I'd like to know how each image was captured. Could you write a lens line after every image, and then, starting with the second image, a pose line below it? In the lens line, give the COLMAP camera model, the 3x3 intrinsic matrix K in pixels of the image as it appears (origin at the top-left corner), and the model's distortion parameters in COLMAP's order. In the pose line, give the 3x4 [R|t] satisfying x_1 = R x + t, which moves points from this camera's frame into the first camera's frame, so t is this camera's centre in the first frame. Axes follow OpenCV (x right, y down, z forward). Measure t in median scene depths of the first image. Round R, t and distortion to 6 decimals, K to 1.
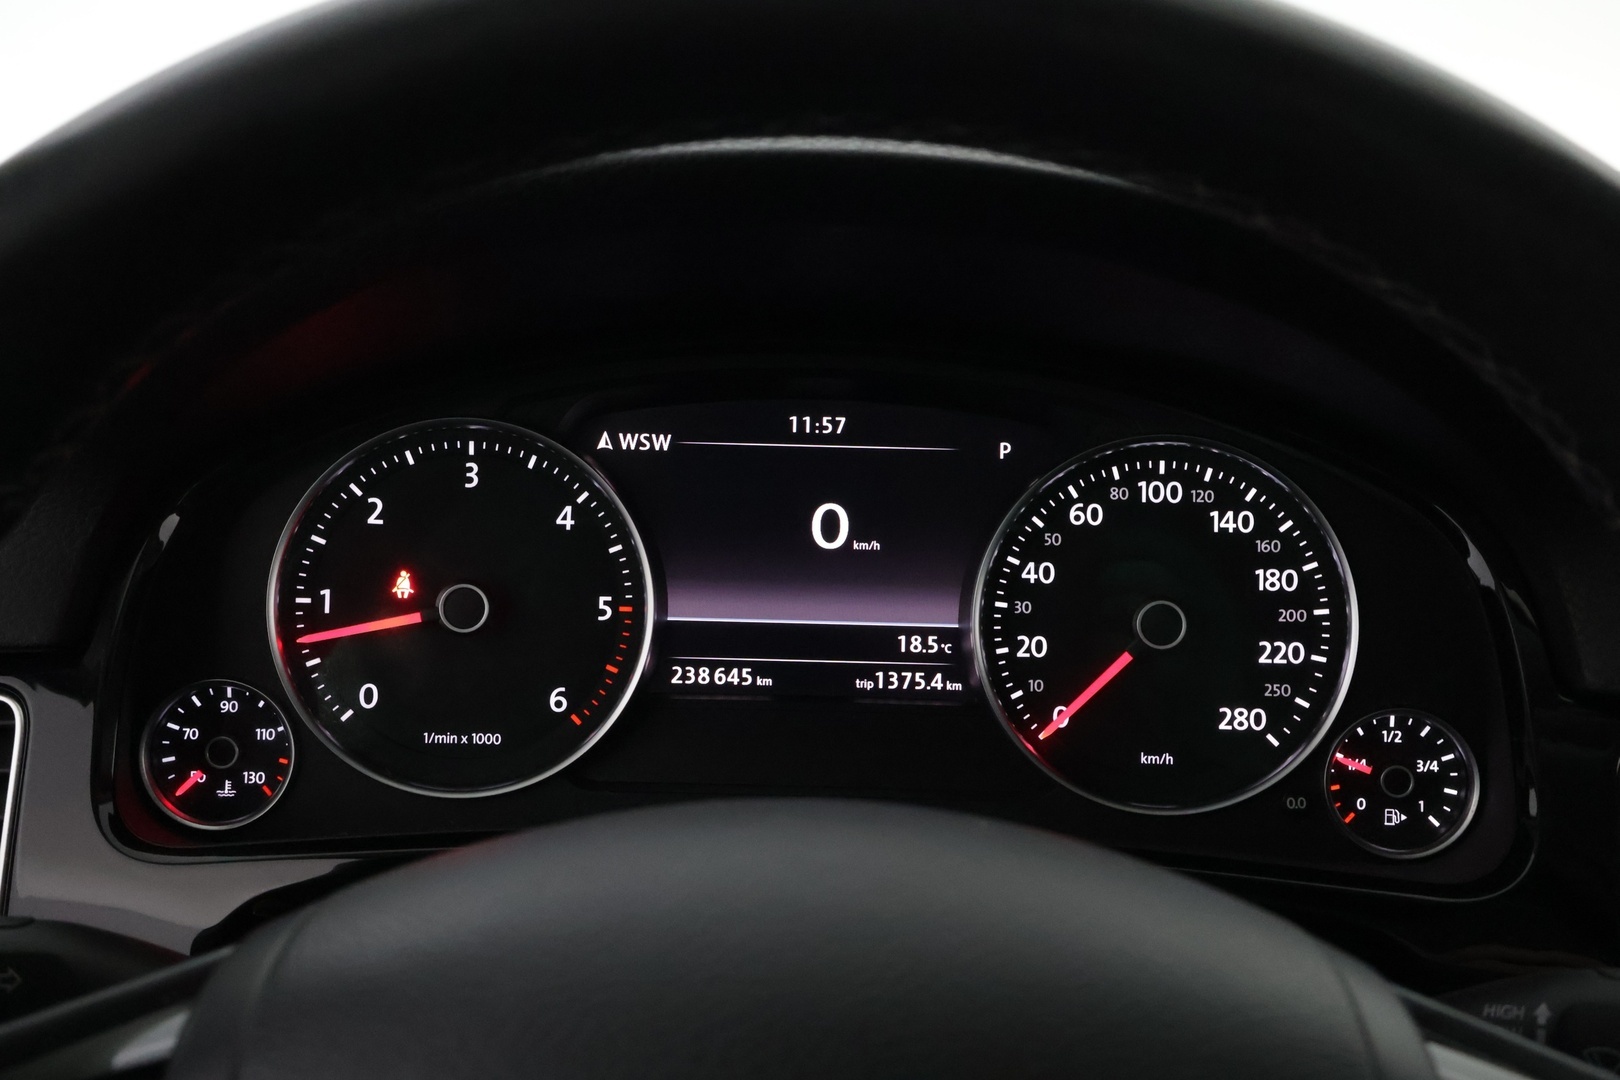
lens RADIAL K [[1747.9, 0, 810.0], [0, 1747.9, 540.0], [0, 0, 1]] dist [-0.002195, -0.006443]
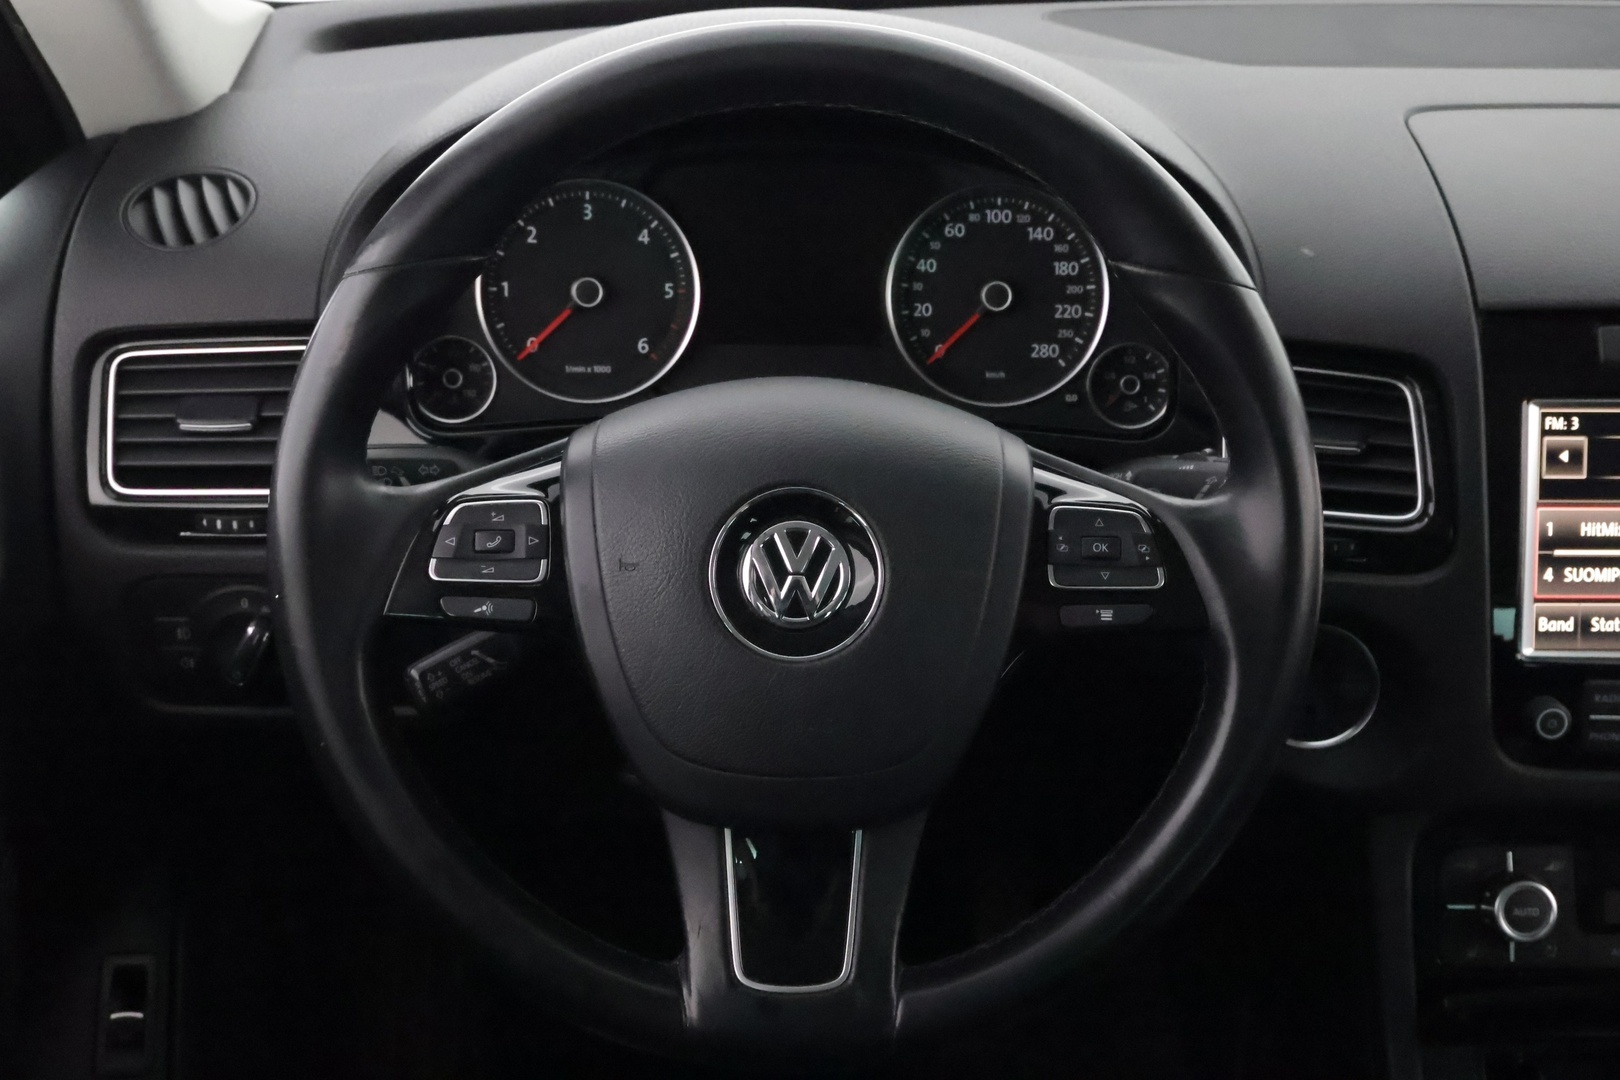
lens RADIAL K [[1986.2, 0, 810.0], [0, 1986.2, 540.0], [0, 0, 1]] dist [-0.001902, -0.004565]
pose [[0.999786, -0.016157, 0.012947, -0.010444], [0.013588, 0.983847, 0.178493, -0.064956], [-0.015622, -0.178279, 0.983856, -0.936400]]
